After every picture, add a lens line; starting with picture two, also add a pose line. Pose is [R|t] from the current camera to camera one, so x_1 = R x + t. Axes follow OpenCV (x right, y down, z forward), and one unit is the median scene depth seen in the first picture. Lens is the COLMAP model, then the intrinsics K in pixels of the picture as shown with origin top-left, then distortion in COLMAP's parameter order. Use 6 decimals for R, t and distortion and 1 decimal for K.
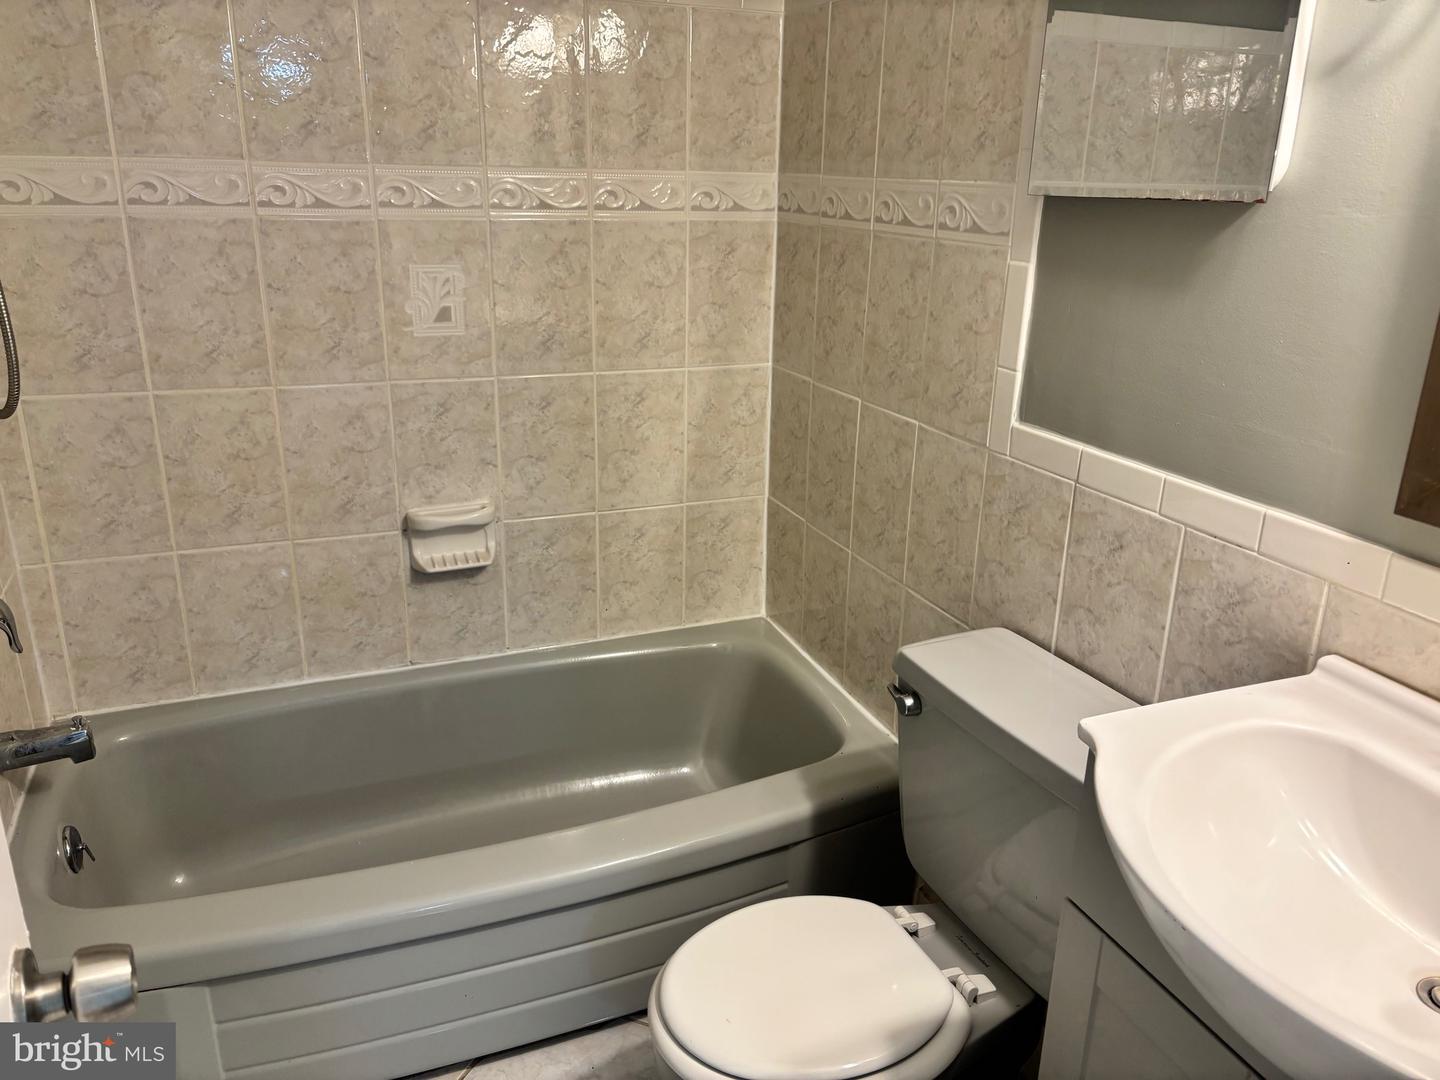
lens RADIAL K [[1086.8, 0, 722.2], [0, 1086.8, 539.2], [0, 0, 1]] dist [0.046518, -0.051802]
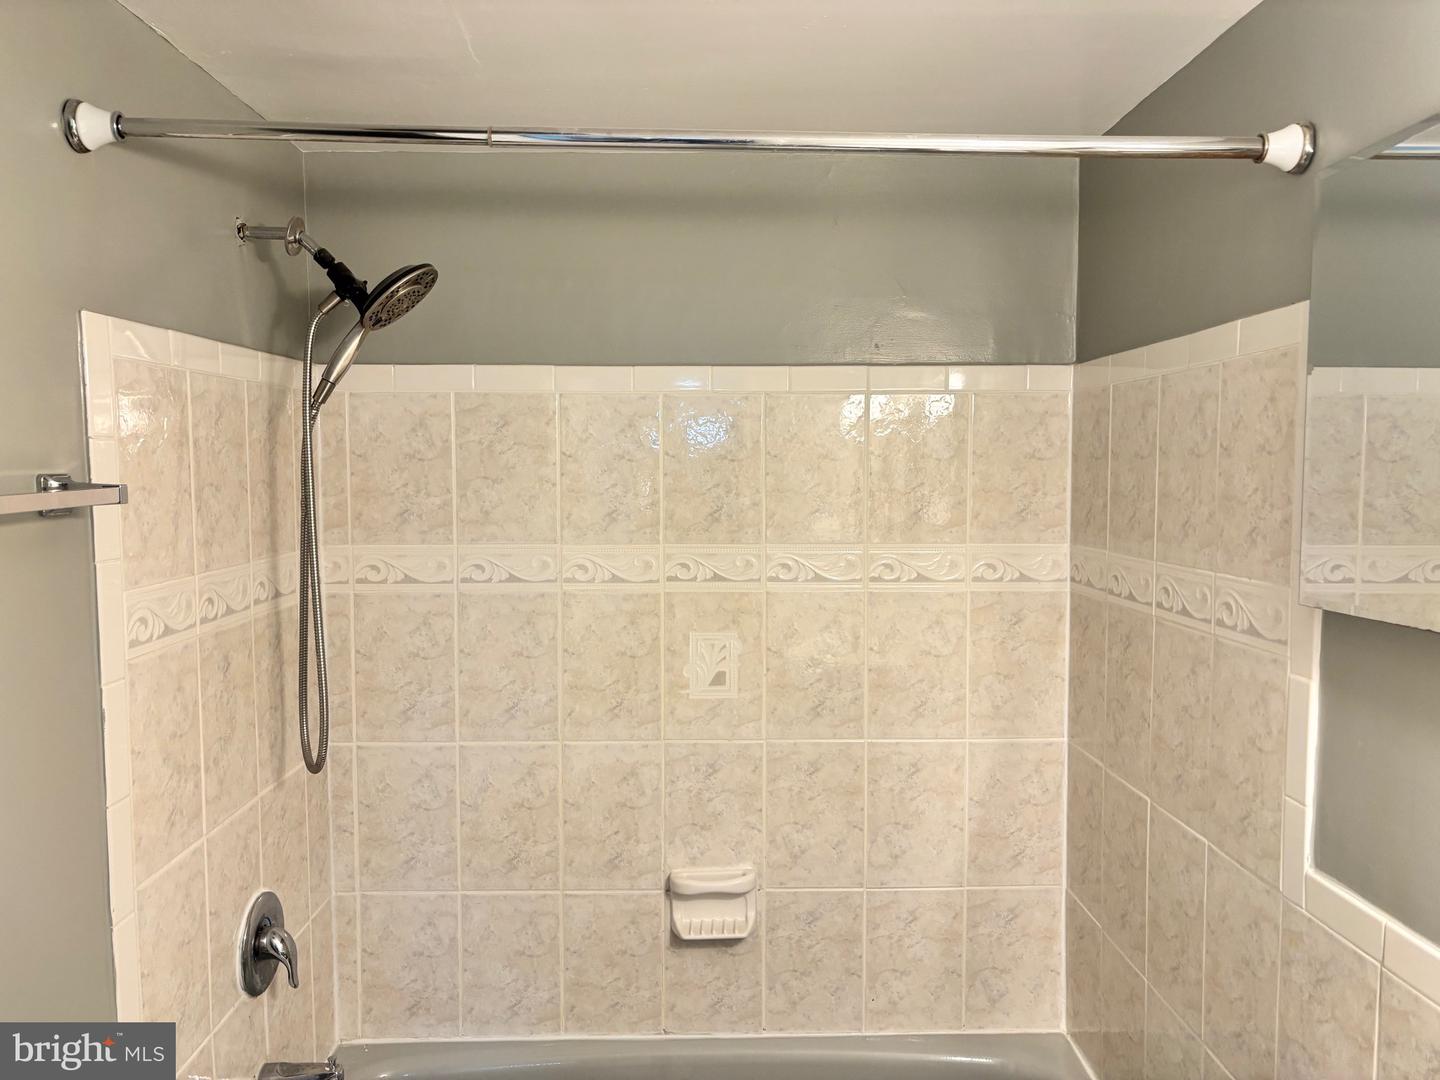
lens RADIAL K [[1086.8, 0, 721.5], [0, 1086.8, 544.7], [0, 0, 1]] dist [0.046518, -0.051802]
pose [[0.933358, 0.001272, -0.358944, 0.122422], [-0.095949, 0.964489, -0.246080, -0.077177], [0.345884, 0.264121, 0.900336, 0.037094]]
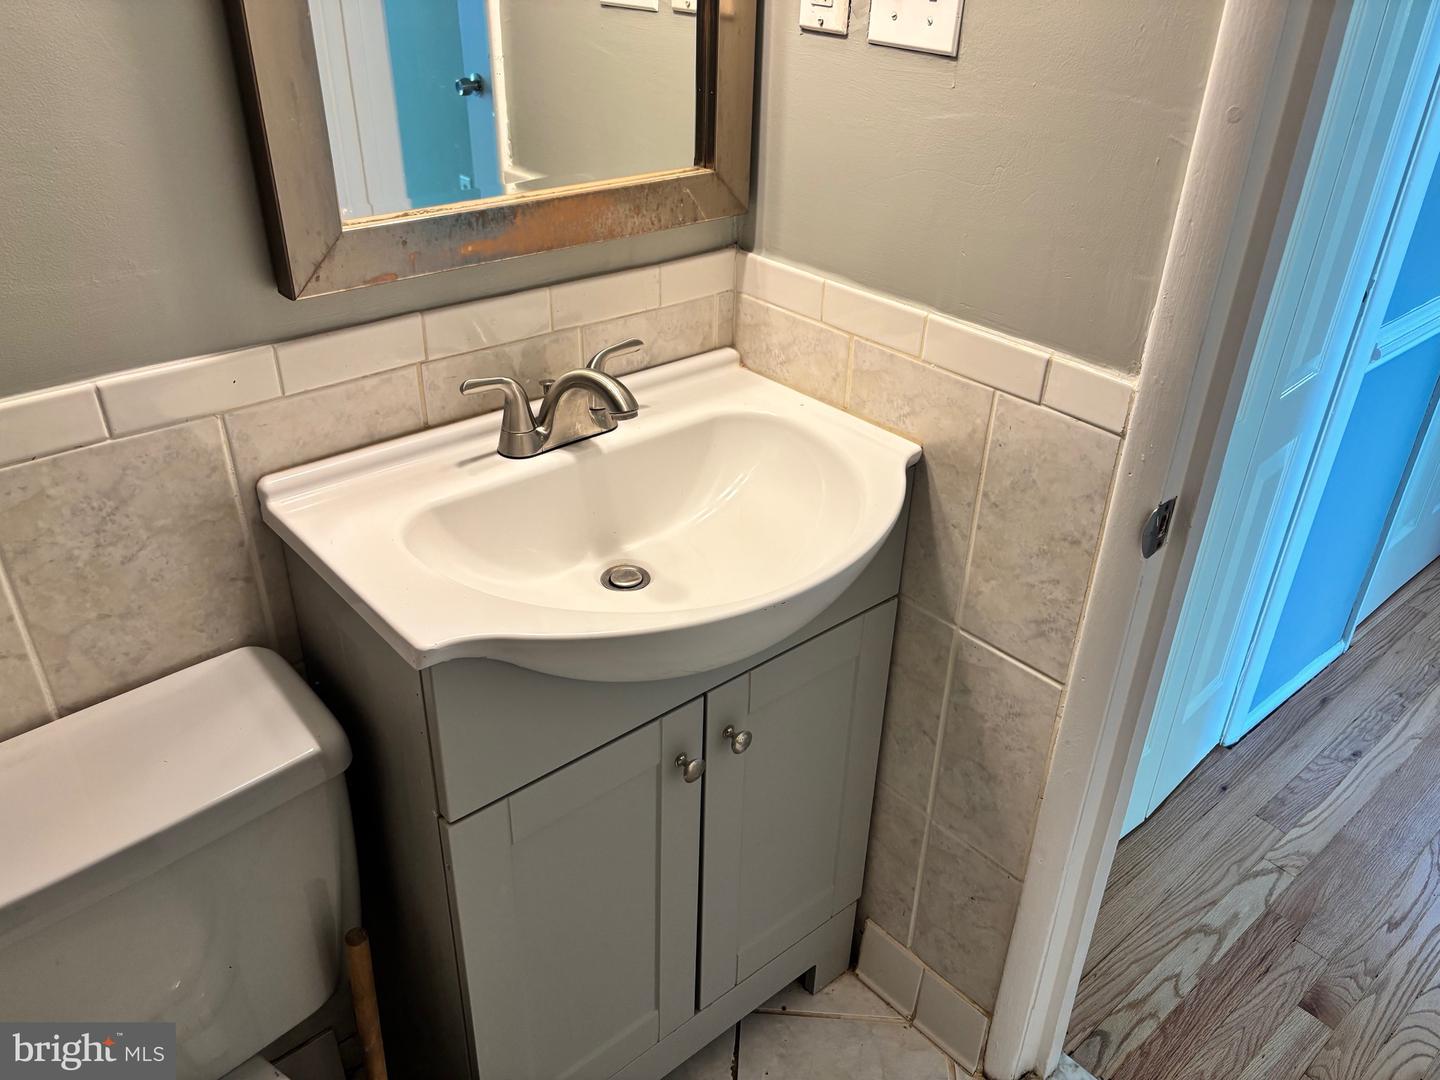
lens RADIAL K [[1086.8, 0, 720.1], [0, 1086.8, 544.0], [0, 0, 1]] dist [0.046518, -0.051802]
pose [[-0.317112, -0.478865, 0.818614, -0.251997], [0.303521, 0.766521, 0.565969, -0.184889], [-0.898507, 0.427942, -0.097727, 0.547280]]
